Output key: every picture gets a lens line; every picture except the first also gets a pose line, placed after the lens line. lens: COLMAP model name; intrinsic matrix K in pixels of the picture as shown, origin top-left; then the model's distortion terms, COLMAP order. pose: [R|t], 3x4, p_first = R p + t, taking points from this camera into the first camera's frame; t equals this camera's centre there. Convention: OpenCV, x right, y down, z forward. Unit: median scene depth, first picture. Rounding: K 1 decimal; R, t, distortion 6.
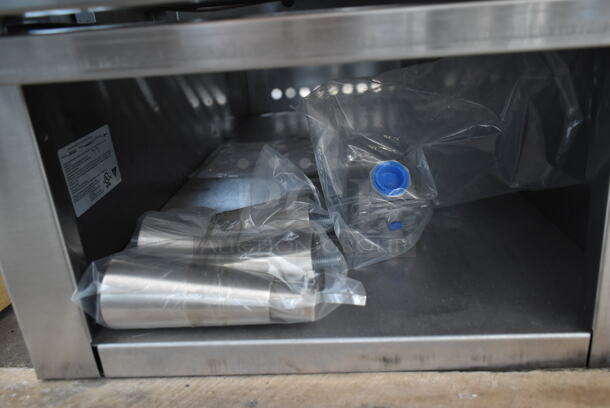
lens RADIAL K [[468.0, 0, 305.0], [0, 468.0, 204.0], [0, 0, 1]] dist [0.001633, -0.000415]
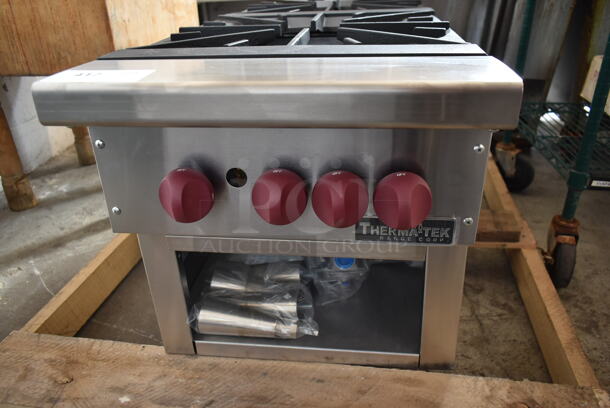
lens RADIAL K [[468.0, 0, 305.0], [0, 468.0, 204.0], [0, 0, 1]] dist [0.001633, -0.000415]
pose [[0.996958, 0.056577, -0.053609, 0.144717], [-0.050294, 0.992428, 0.112061, -0.606074], [0.059543, -0.109024, 0.992254, -1.067058]]
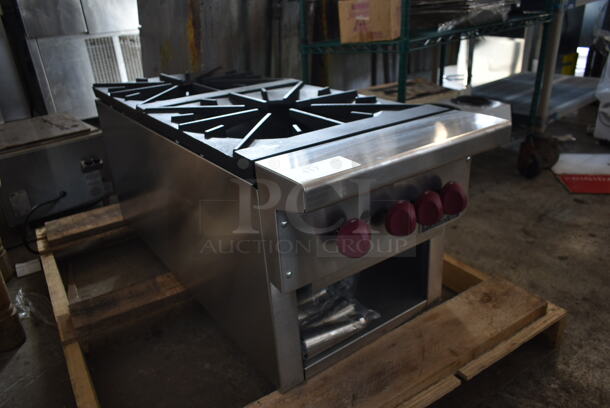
lens RADIAL K [[452.0, 0, 305.0], [0, 452.0, 204.0], [0, 0, 1]] dist [0.063923, 0.000129]
pose [[0.784228, -0.222549, 0.579187, -1.763261], [0.229182, 0.971348, 0.062918, -0.777391], [-0.576595, 0.083398, 0.812763, -1.190708]]
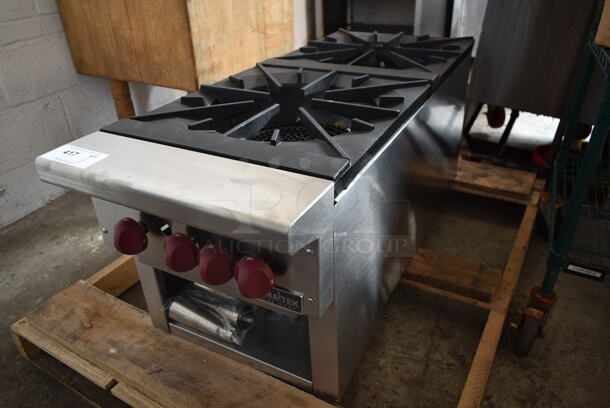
lens RADIAL K [[453.5, 0, 305.0], [0, 453.5, 204.0], [0, 0, 1]] dist [-0.001715, -0.001626]
pose [[0.909282, 0.240475, -0.339672, 1.157830], [-0.172416, 0.960496, 0.218449, -1.223661], [0.378785, -0.140067, 0.914824, -1.218877]]
